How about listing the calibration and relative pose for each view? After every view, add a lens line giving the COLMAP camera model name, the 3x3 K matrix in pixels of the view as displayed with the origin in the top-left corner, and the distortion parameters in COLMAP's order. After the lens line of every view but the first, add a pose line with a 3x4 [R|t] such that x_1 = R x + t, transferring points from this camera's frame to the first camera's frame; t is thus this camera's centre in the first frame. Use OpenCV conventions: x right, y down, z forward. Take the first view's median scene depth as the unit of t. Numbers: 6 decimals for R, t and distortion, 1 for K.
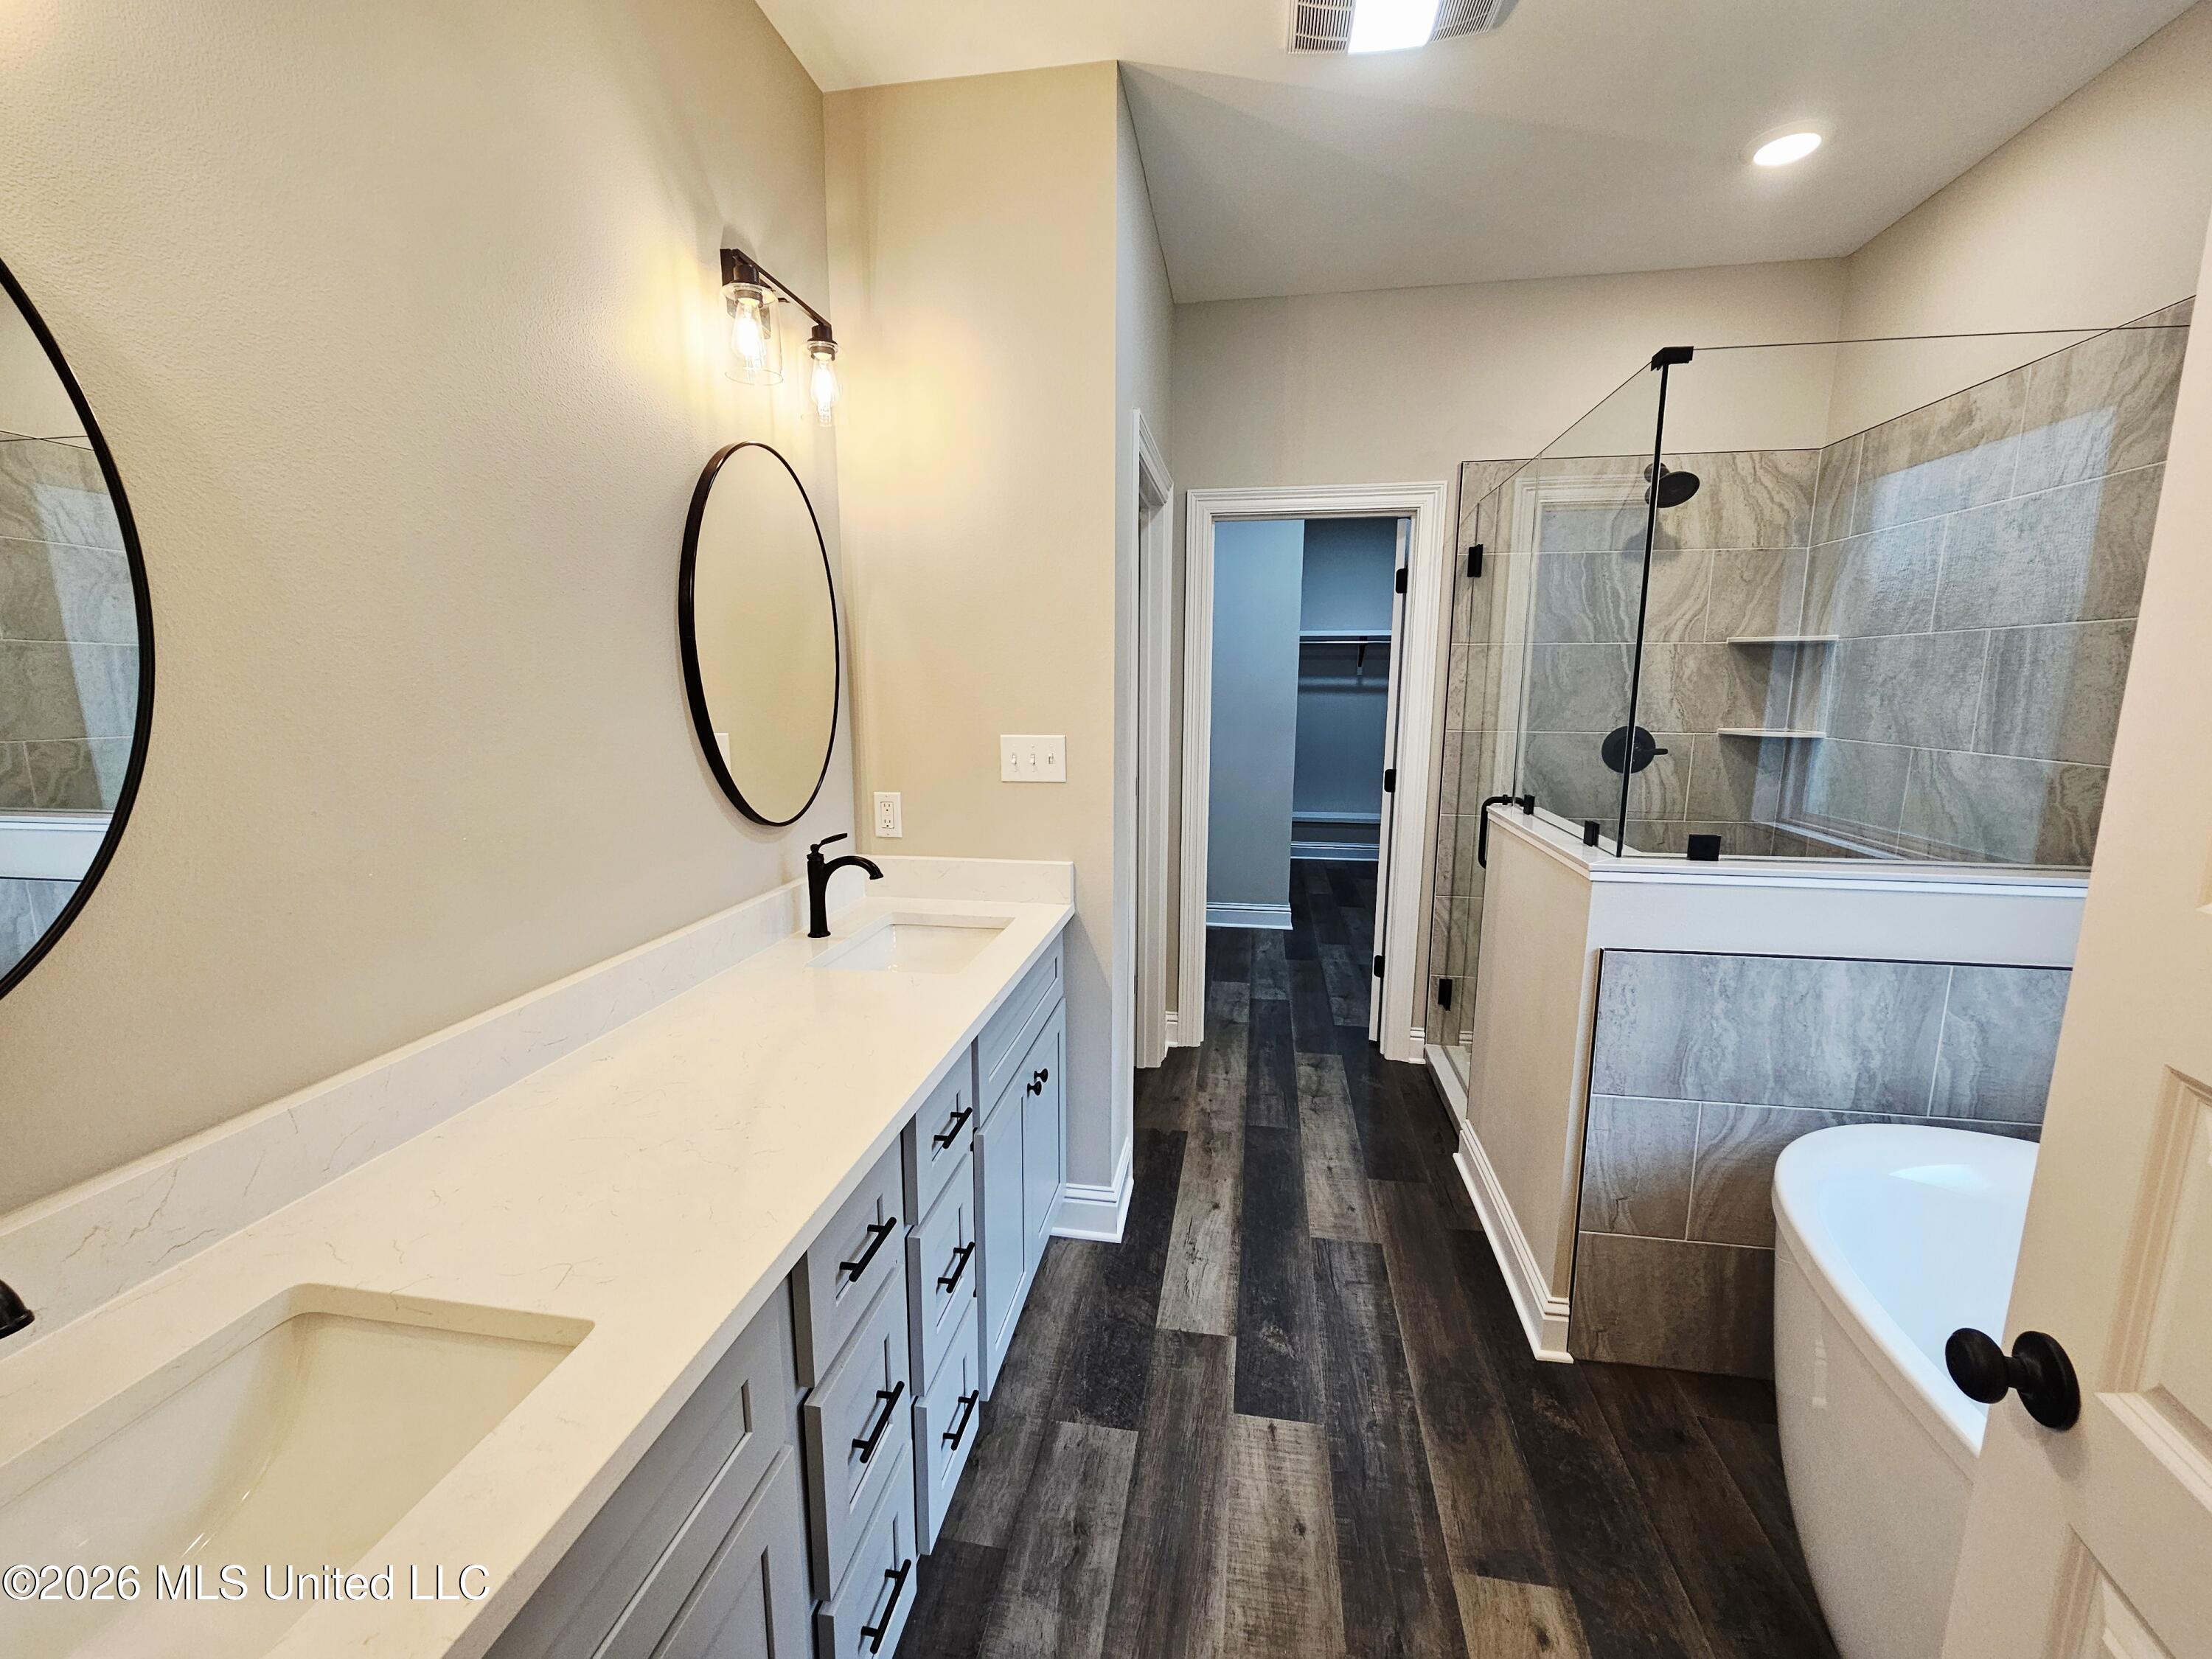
lens RADIAL K [[902.2, 0, 1098.6], [0, 902.2, 832.6], [0, 0, 1]] dist [-0.002095, -0.000345]
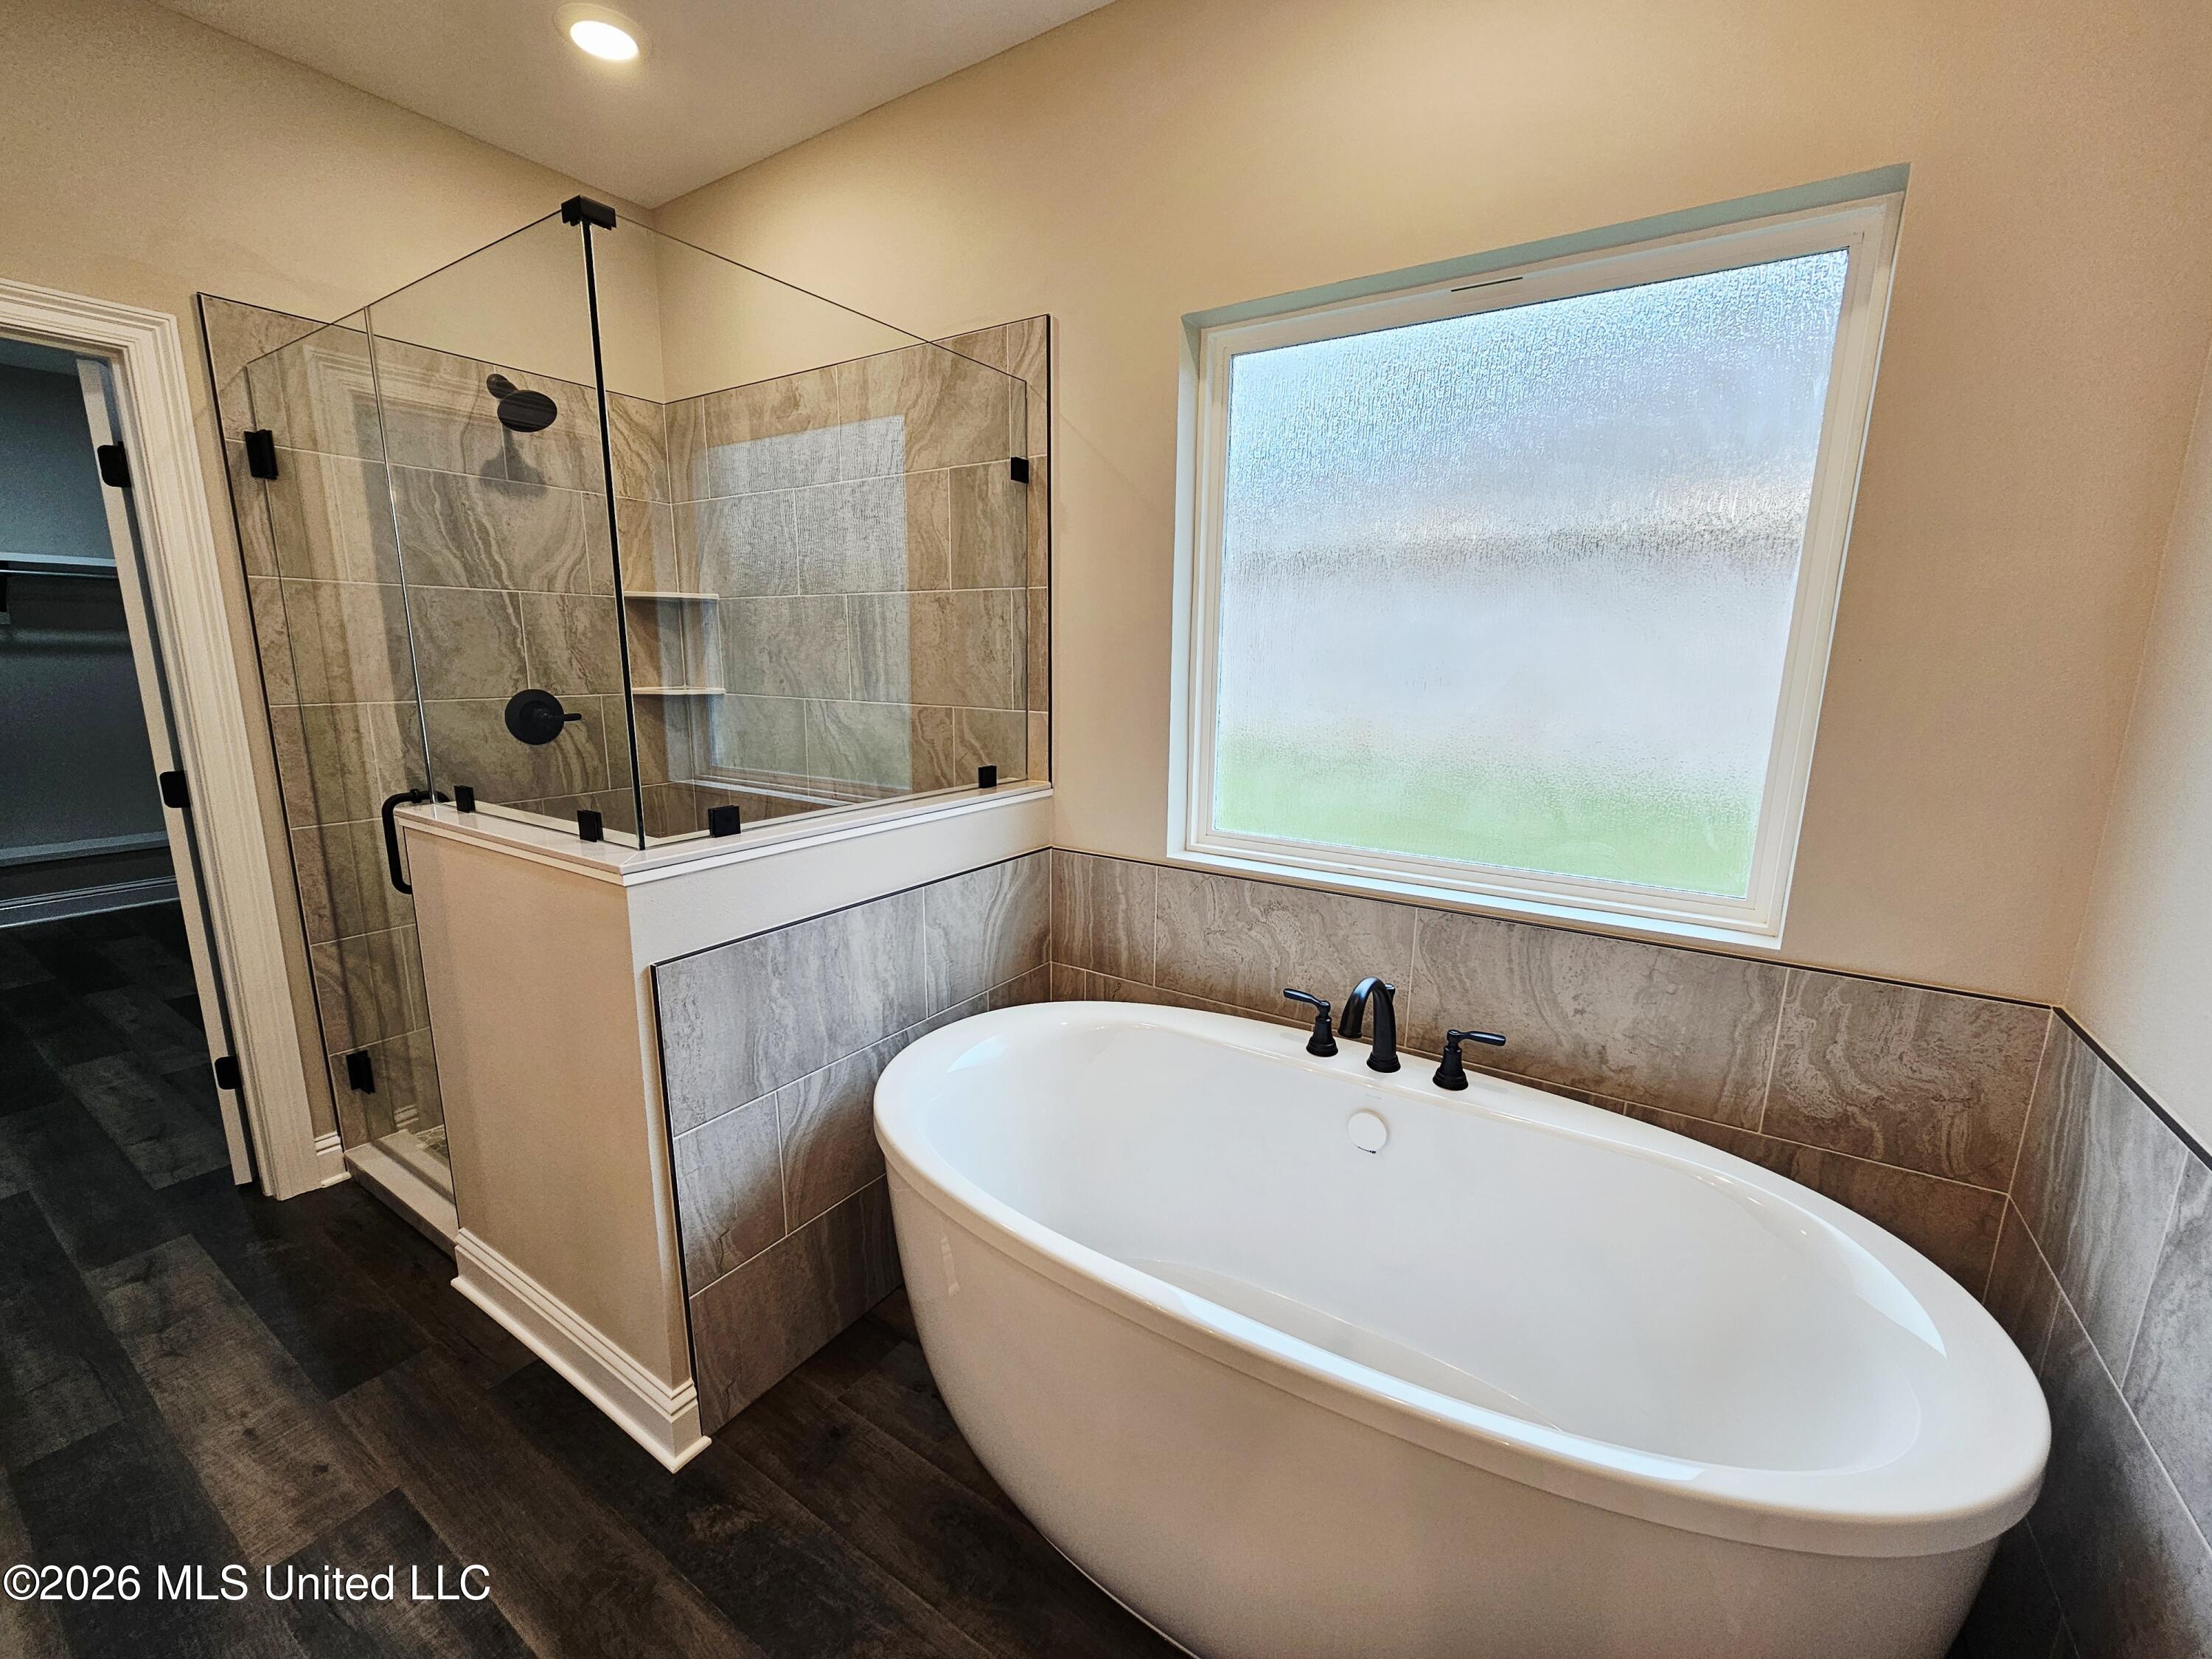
lens RADIAL K [[908.6, 0, 1101.4], [0, 908.6, 831.4], [0, 0, 1]] dist [-0.004869, 0.002851]
pose [[0.397375, -0.177996, 0.900228, 0.005097], [0.142296, 0.981094, 0.131173, -0.029522], [-0.906557, 0.075974, 0.415190, 0.219772]]
